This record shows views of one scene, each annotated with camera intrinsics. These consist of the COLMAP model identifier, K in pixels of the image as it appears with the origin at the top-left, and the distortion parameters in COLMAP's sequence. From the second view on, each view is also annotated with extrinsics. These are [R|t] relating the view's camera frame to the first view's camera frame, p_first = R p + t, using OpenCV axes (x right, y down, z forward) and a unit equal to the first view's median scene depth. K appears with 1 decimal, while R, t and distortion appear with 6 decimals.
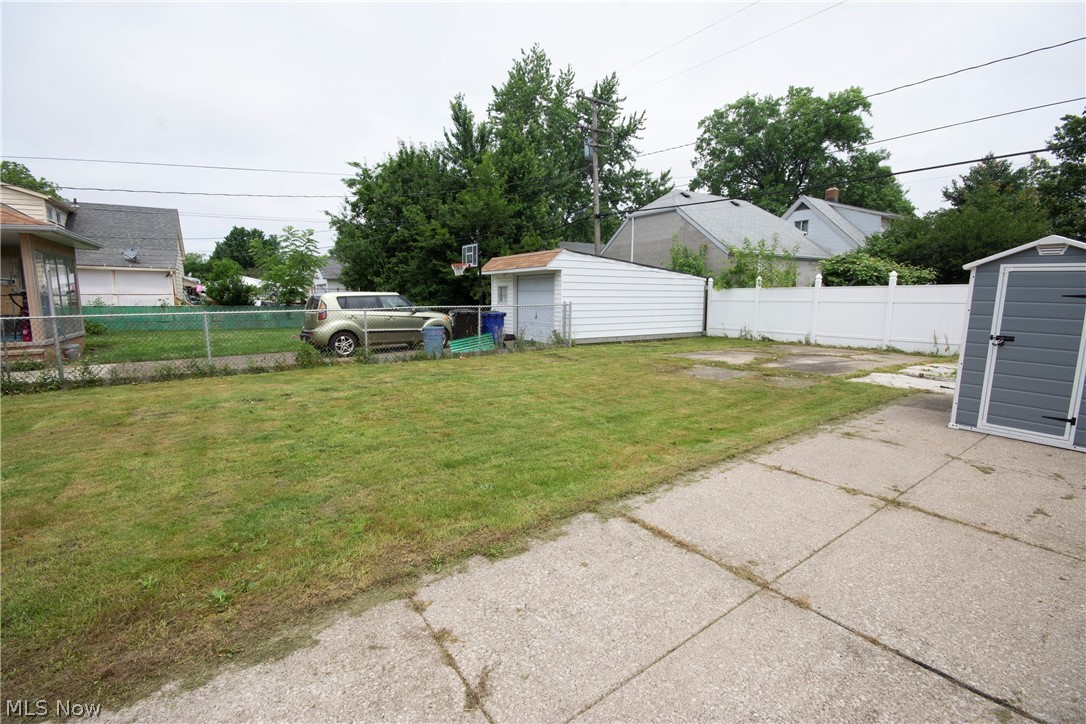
lens RADIAL K [[478.4, 0, 543.0], [0, 478.4, 362.0], [0, 0, 1]] dist [0.018195, -0.019503]
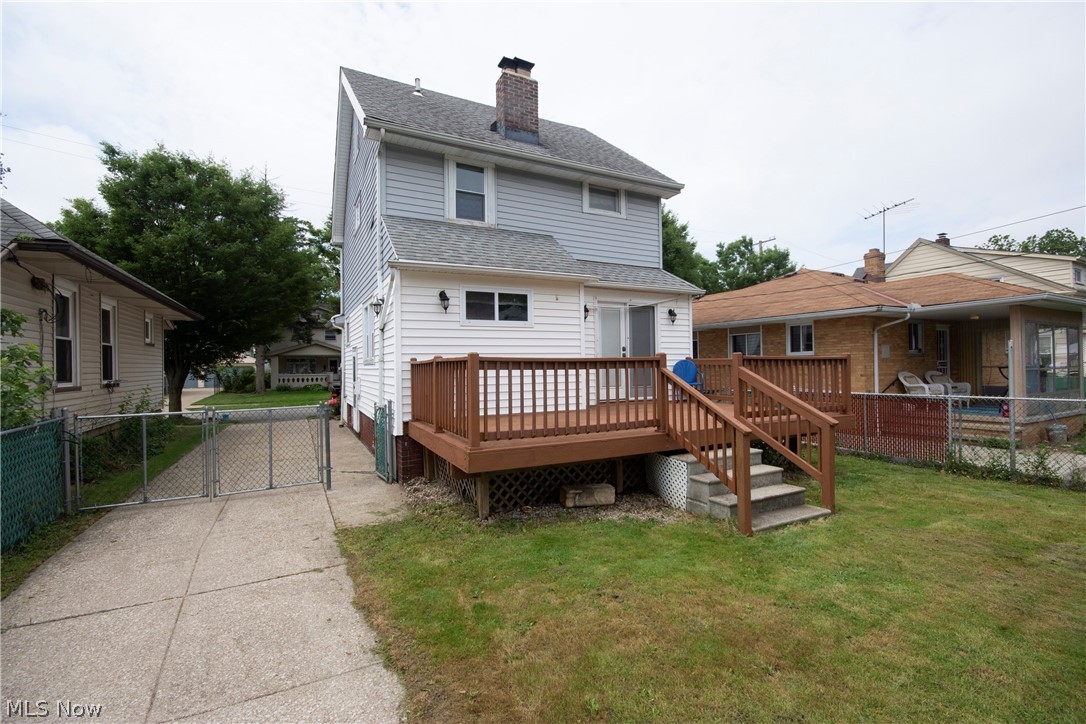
lens RADIAL K [[478.4, 0, 543.0], [0, 478.4, 362.0], [0, 0, 1]] dist [0.018195, -0.019503]
pose [[-0.094021, -0.005159, -0.995557, -0.059136], [-0.124227, 0.992232, 0.006590, -0.059899], [0.987789, 0.124295, -0.093931, 0.217478]]
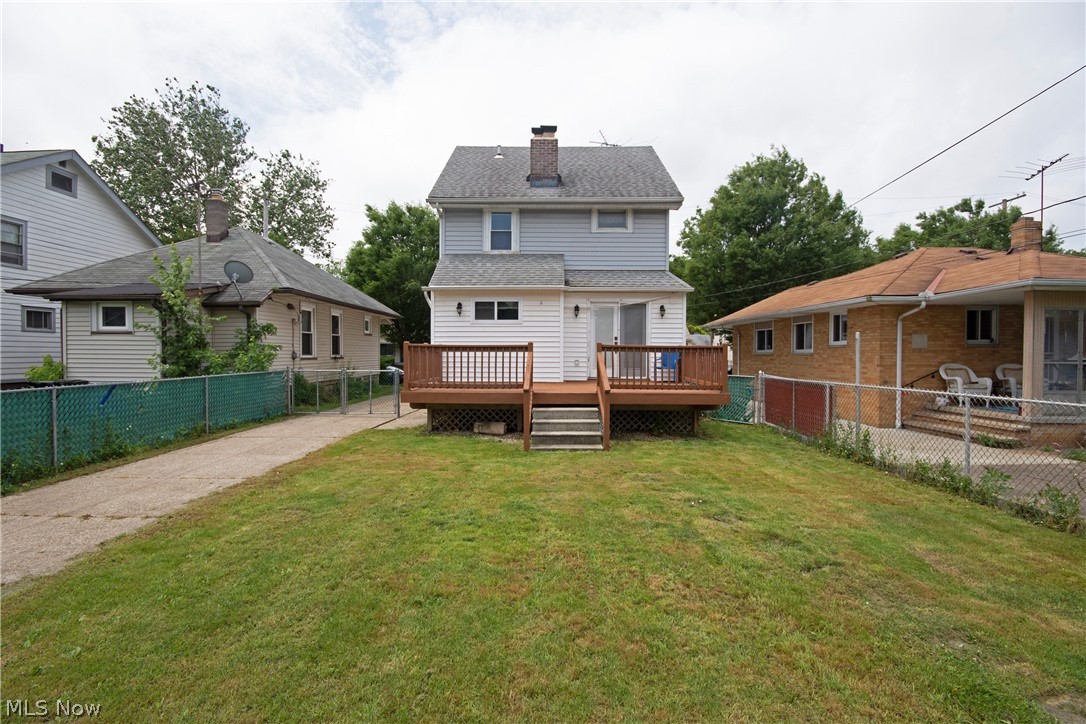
lens RADIAL K [[478.4, 0, 543.0], [0, 478.4, 362.0], [0, 0, 1]] dist [0.018195, -0.019503]
pose [[-0.551347, 0.015111, -0.834139, 0.154757], [-0.118662, 0.988250, 0.096336, -0.165743], [0.825794, 0.152096, -0.543075, 1.036045]]
